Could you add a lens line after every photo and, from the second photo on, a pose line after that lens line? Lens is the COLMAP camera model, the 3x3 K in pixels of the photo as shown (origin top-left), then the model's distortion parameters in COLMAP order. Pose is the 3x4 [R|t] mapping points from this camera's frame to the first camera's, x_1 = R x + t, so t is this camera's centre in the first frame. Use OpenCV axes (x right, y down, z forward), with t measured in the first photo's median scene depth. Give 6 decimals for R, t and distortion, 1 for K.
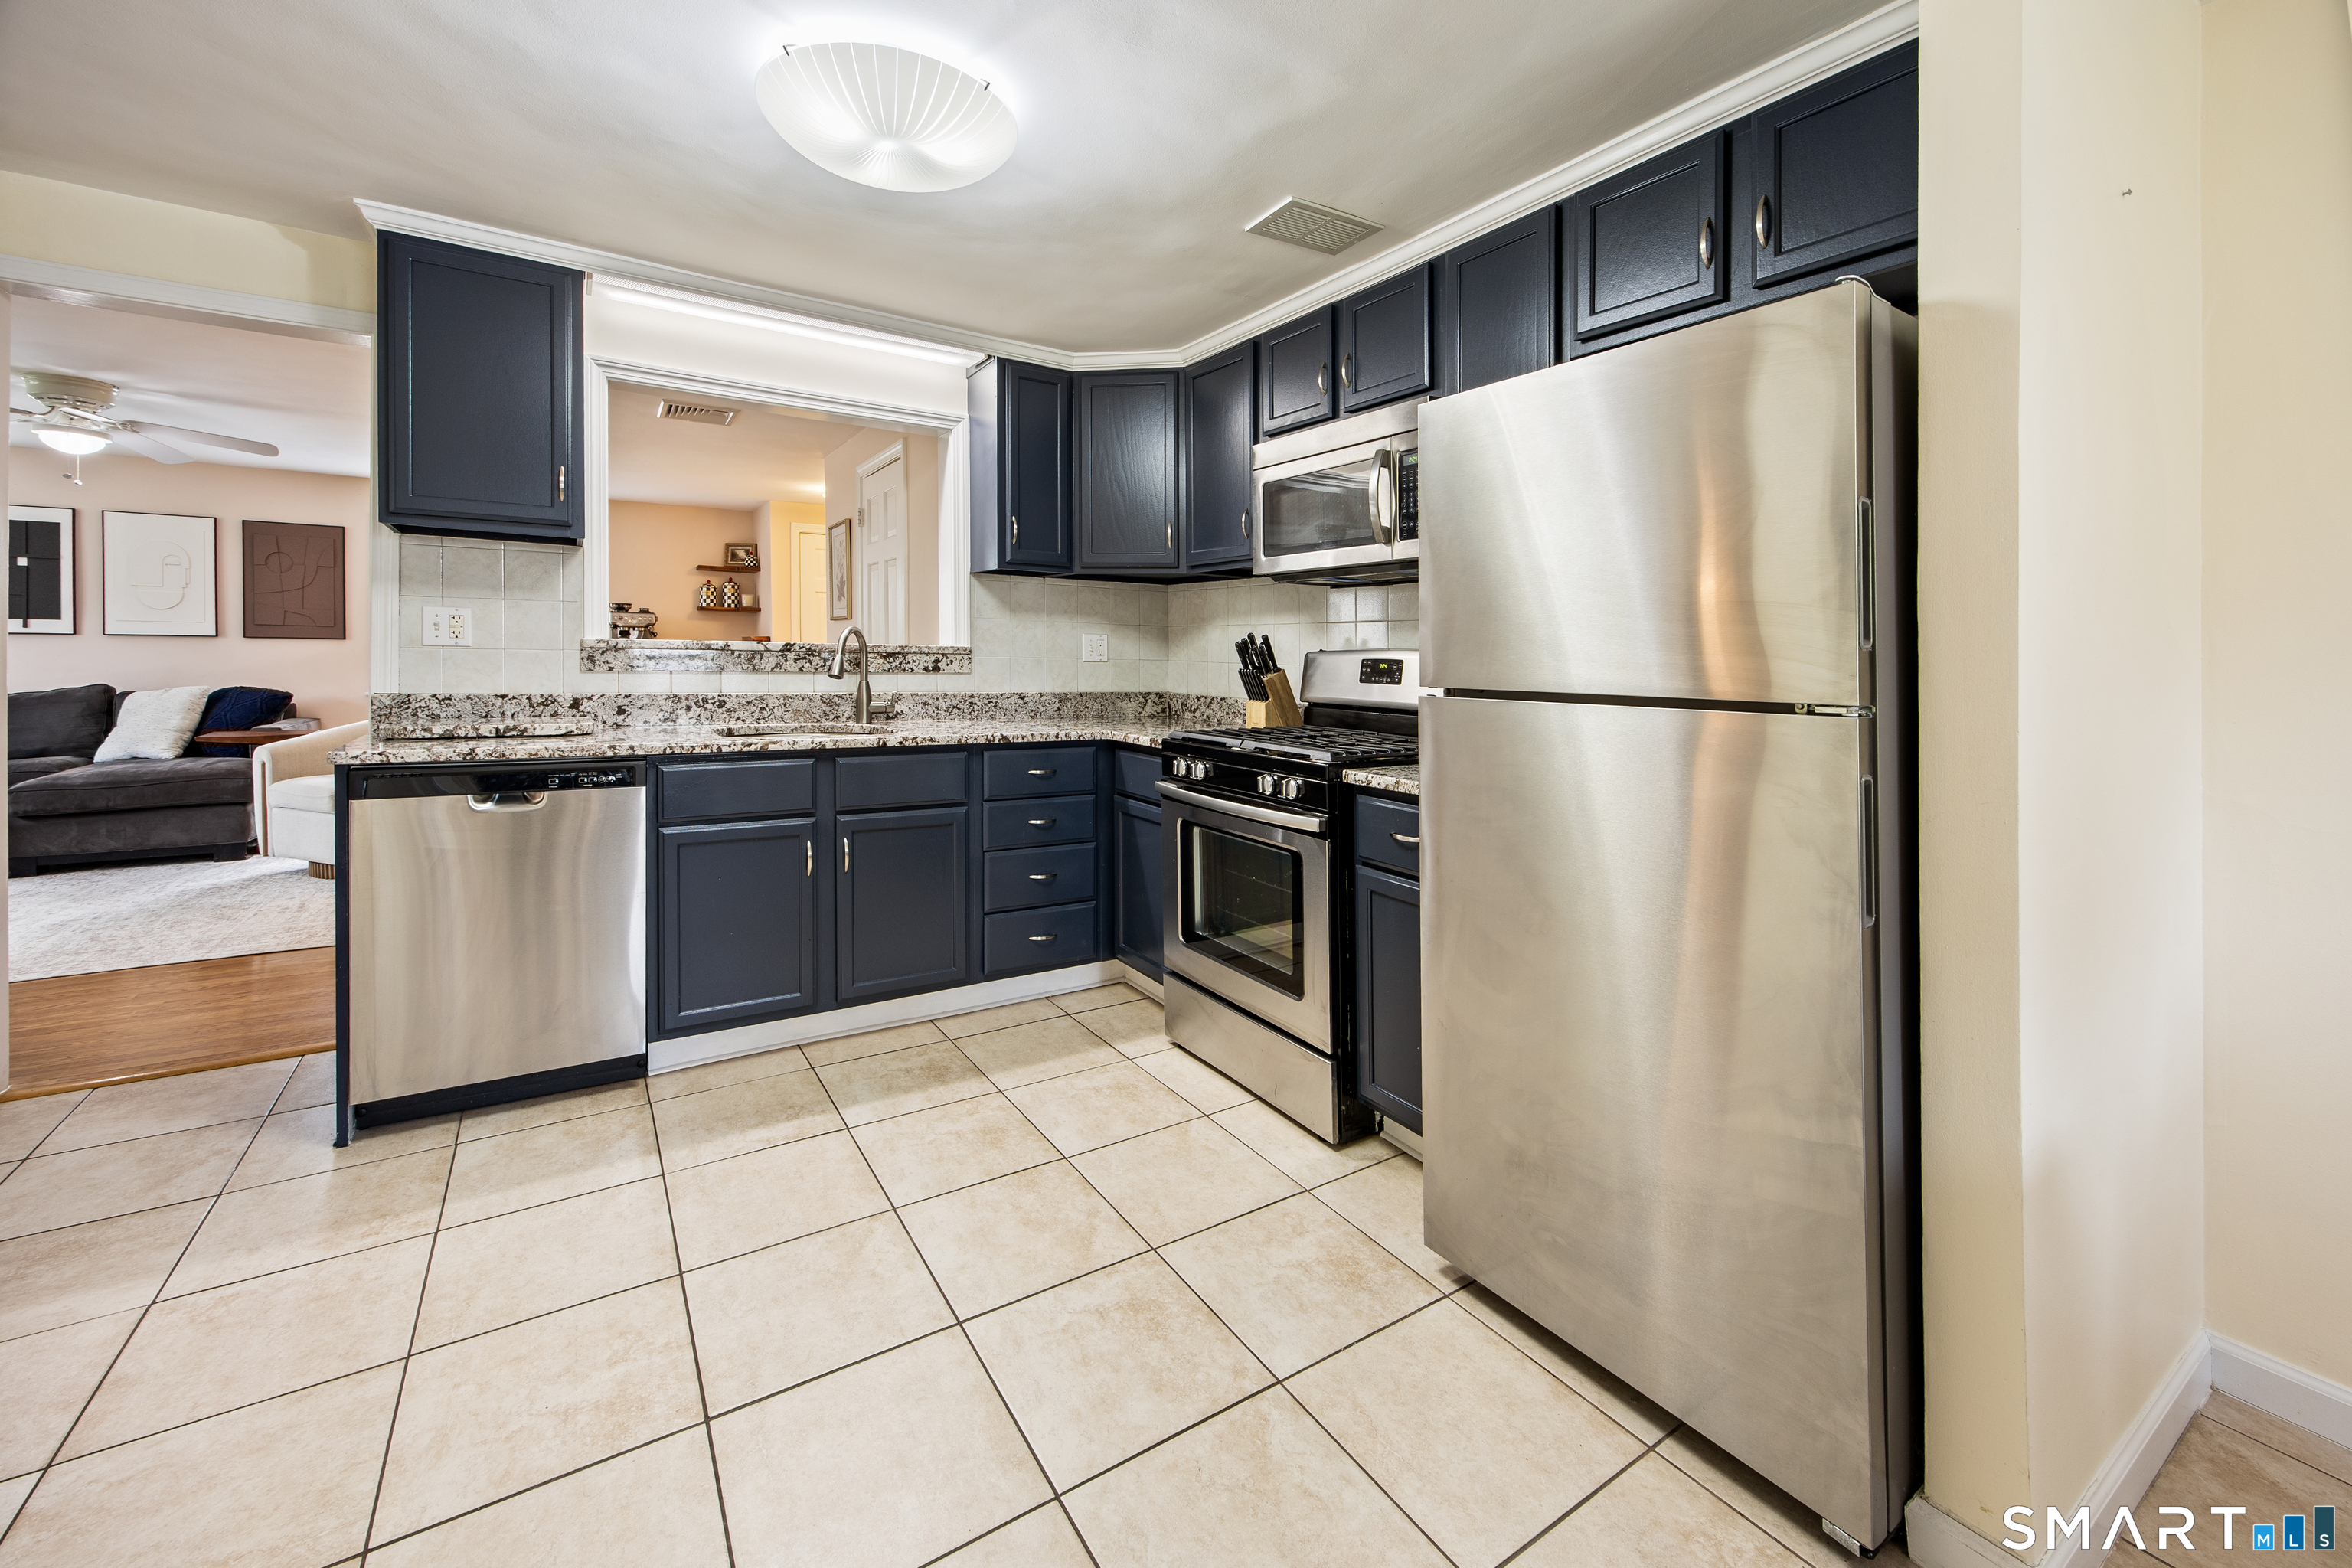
lens RADIAL K [[971.9, 0, 1176.7], [0, 971.9, 647.1], [0, 0, 1]] dist [-0.000647, 0.000026]
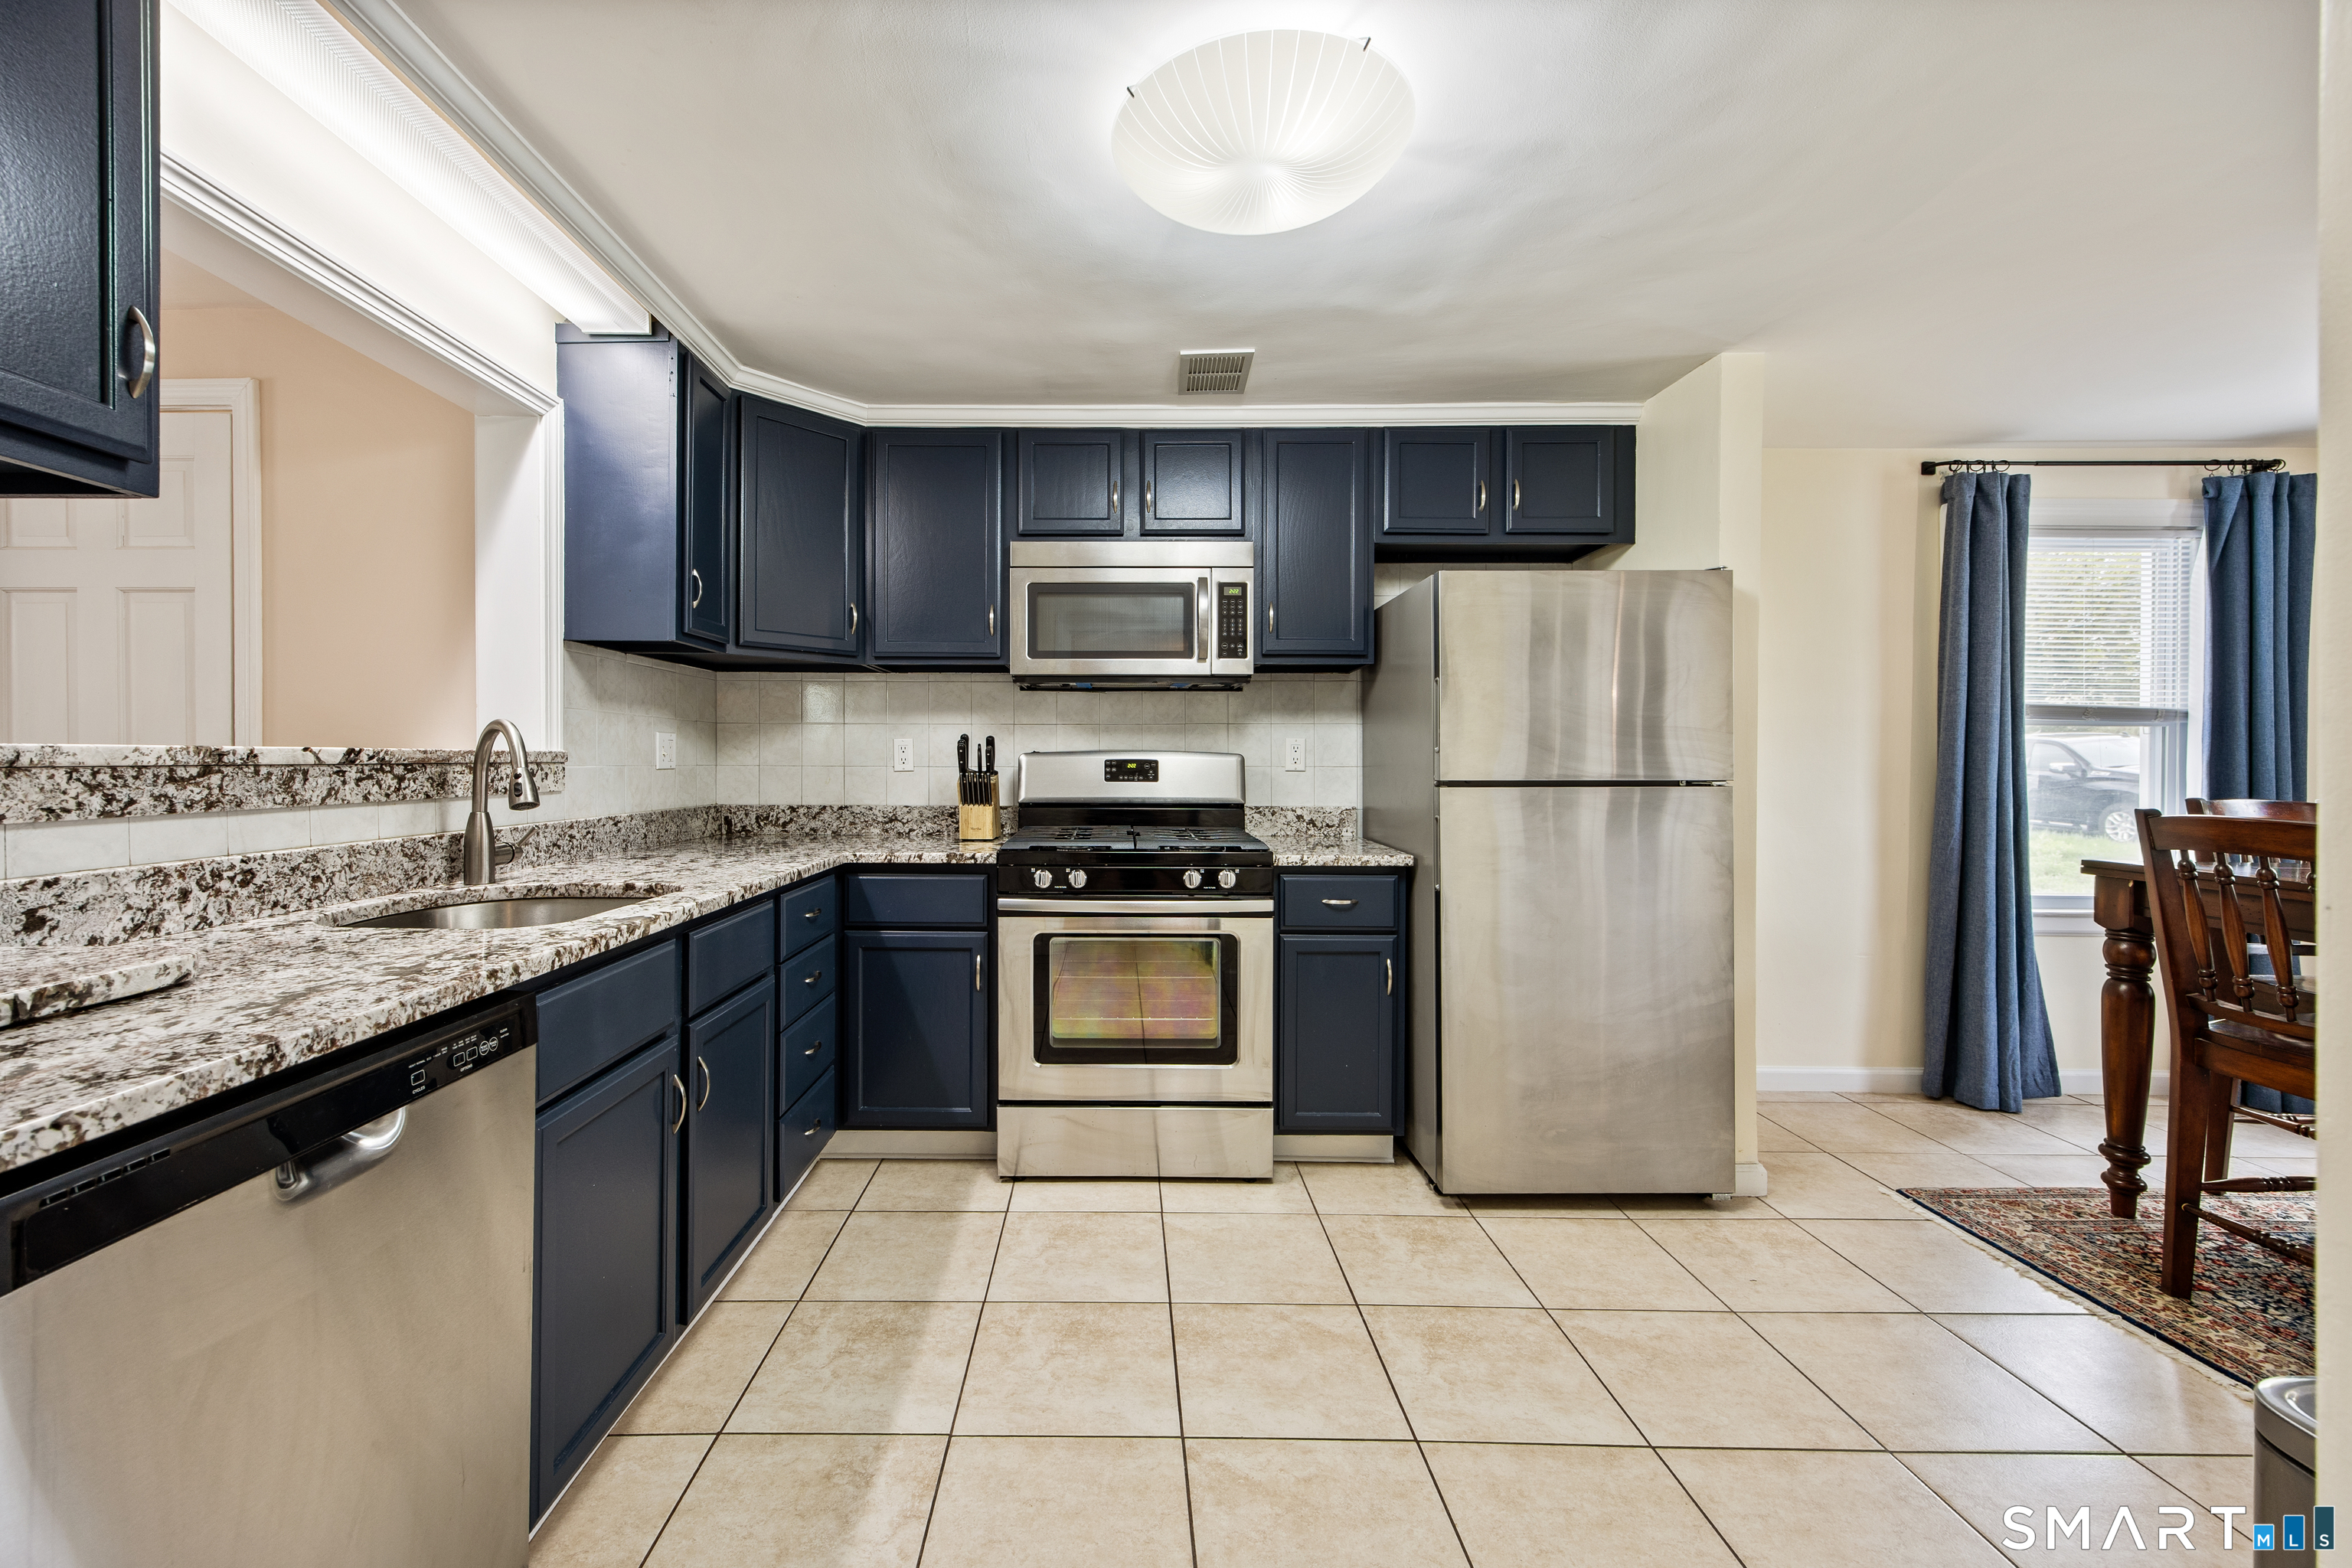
lens RADIAL K [[916.7, 0, 1173.9], [0, 916.7, 734.9], [0, 0, 1]] dist [0.001898, 0.000183]
pose [[0.541046, 0.004238, 0.840982, -0.600016], [0.000215, 0.999987, -0.005177, -0.009786], [-0.840993, 0.002982, 0.541038, 0.365489]]
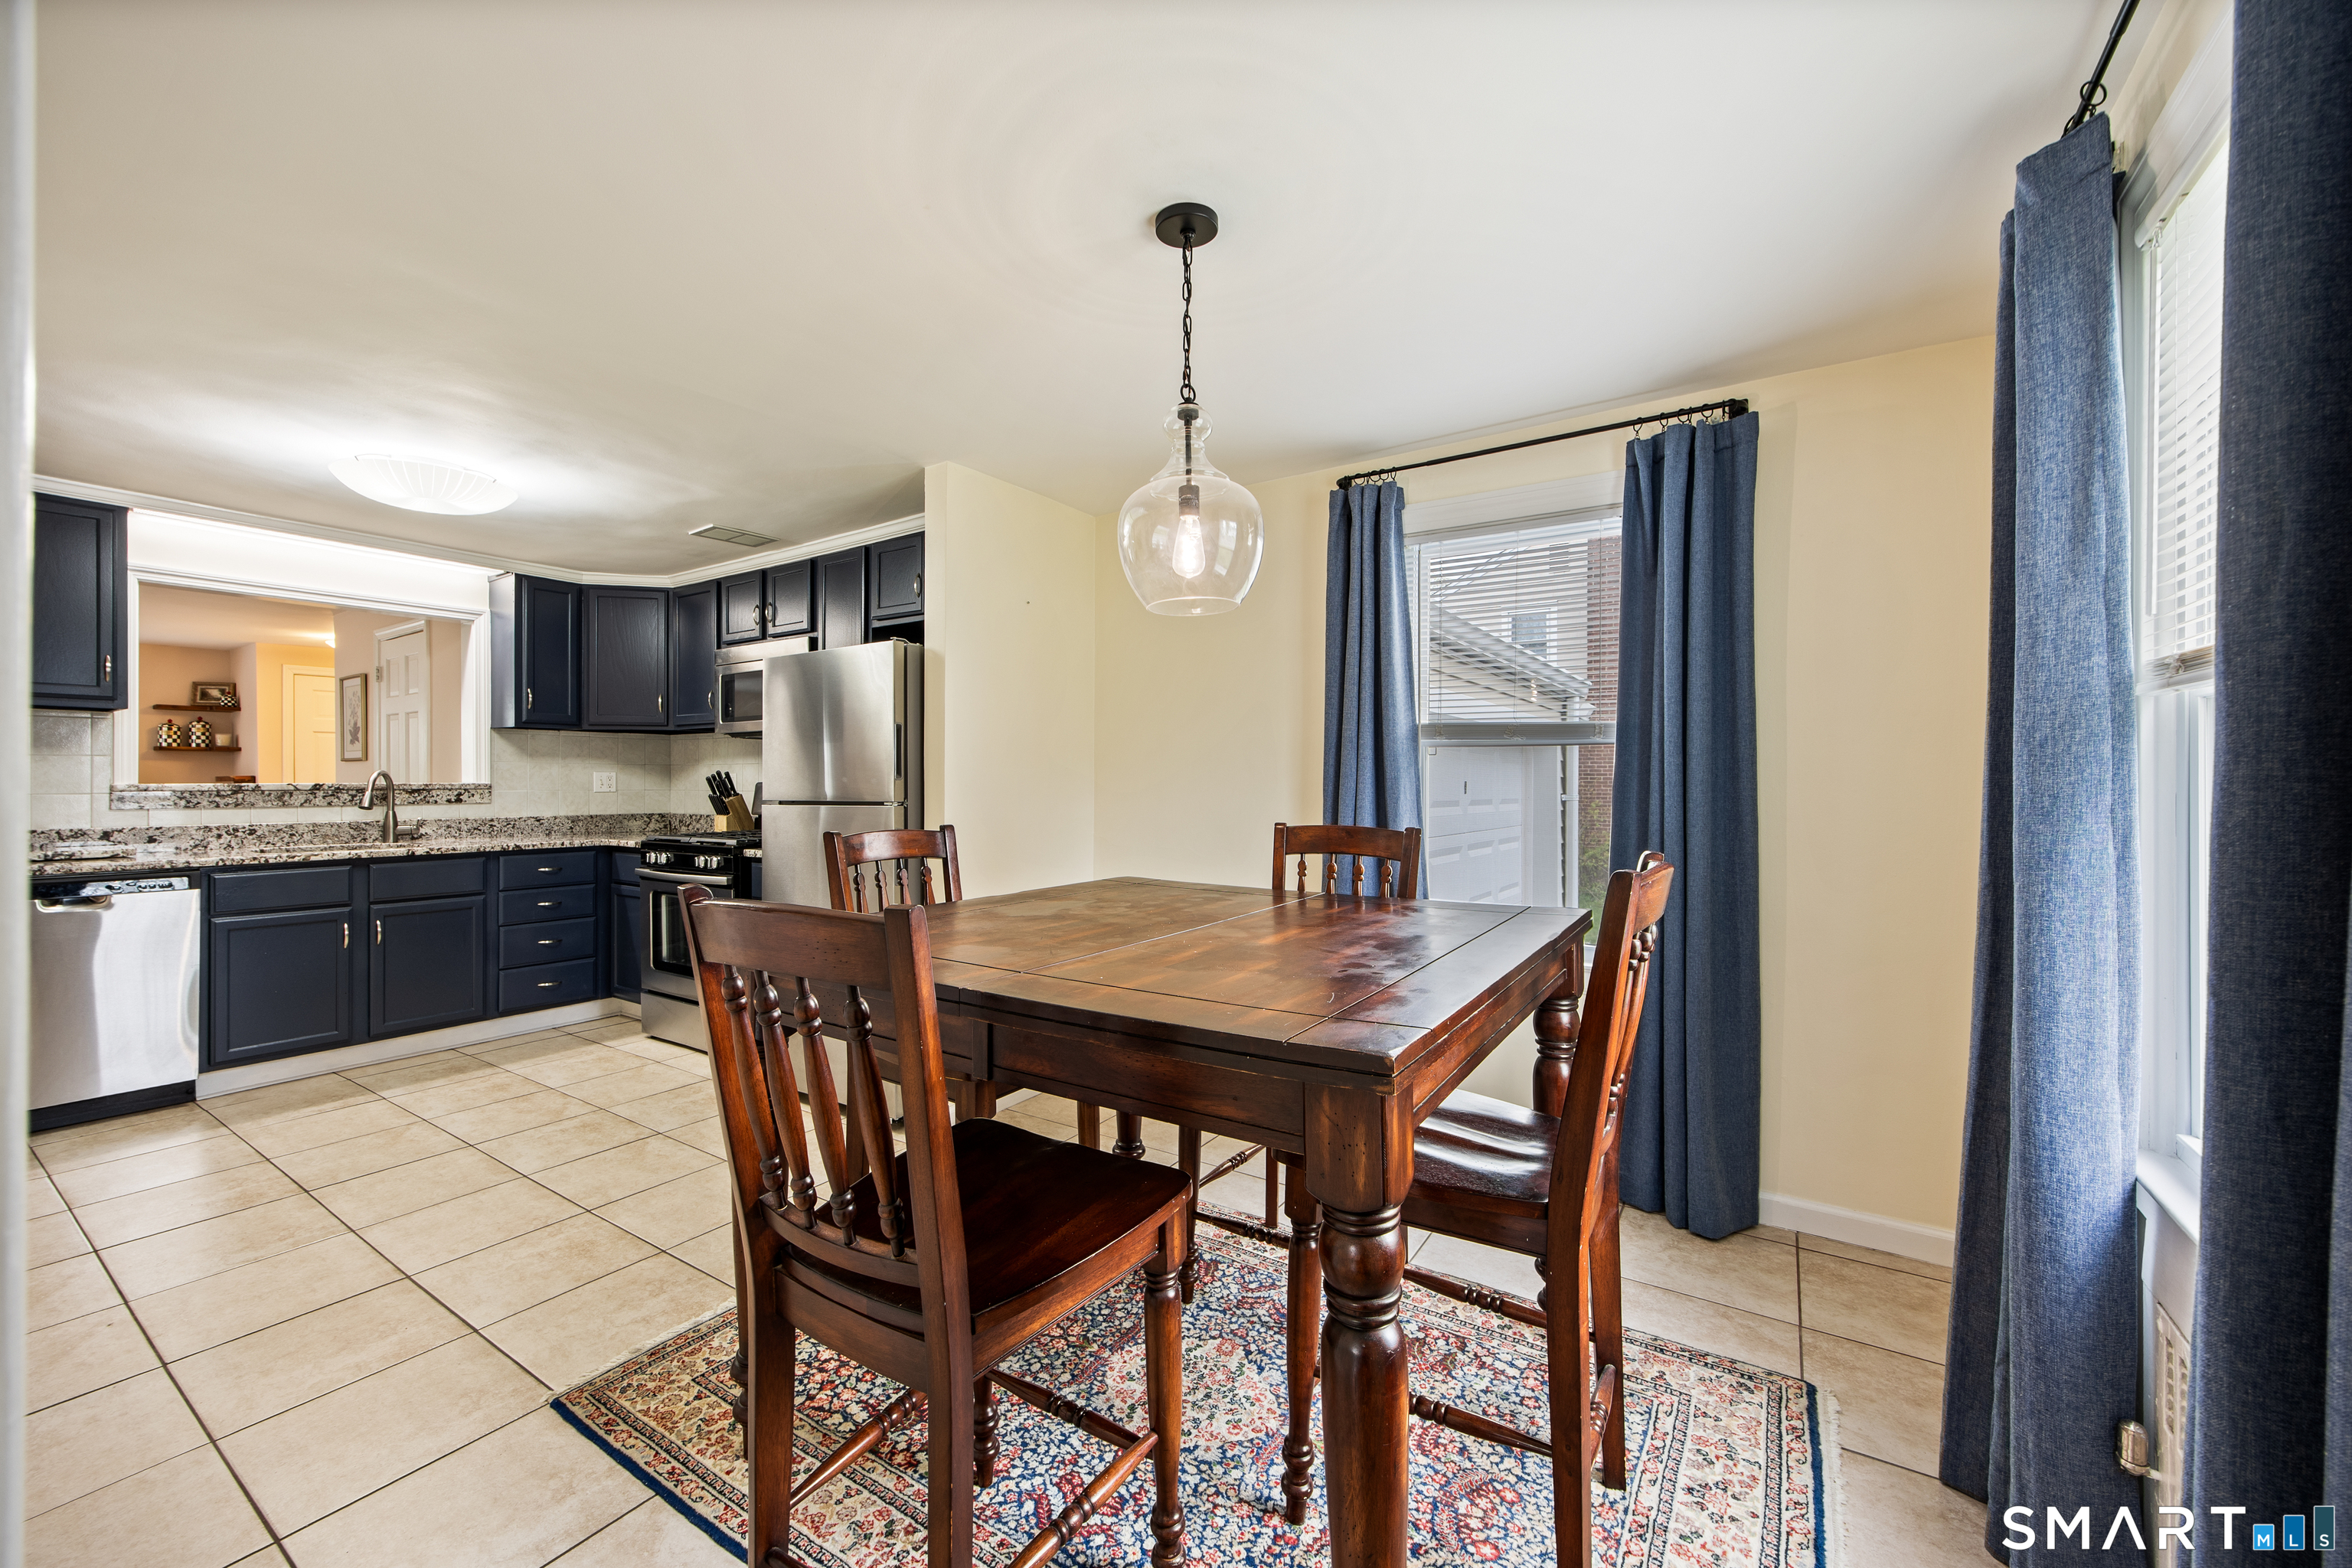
lens RADIAL K [[904.0, 0, 1187.1], [0, 904.0, 745.3], [0, 0, 1]] dist [0.002487, 0.000165]
pose [[0.907440, -0.003990, 0.420164, 0.158013], [0.016308, 0.999536, -0.025728, -0.006005], [-0.419866, 0.030198, 0.907084, -0.629061]]
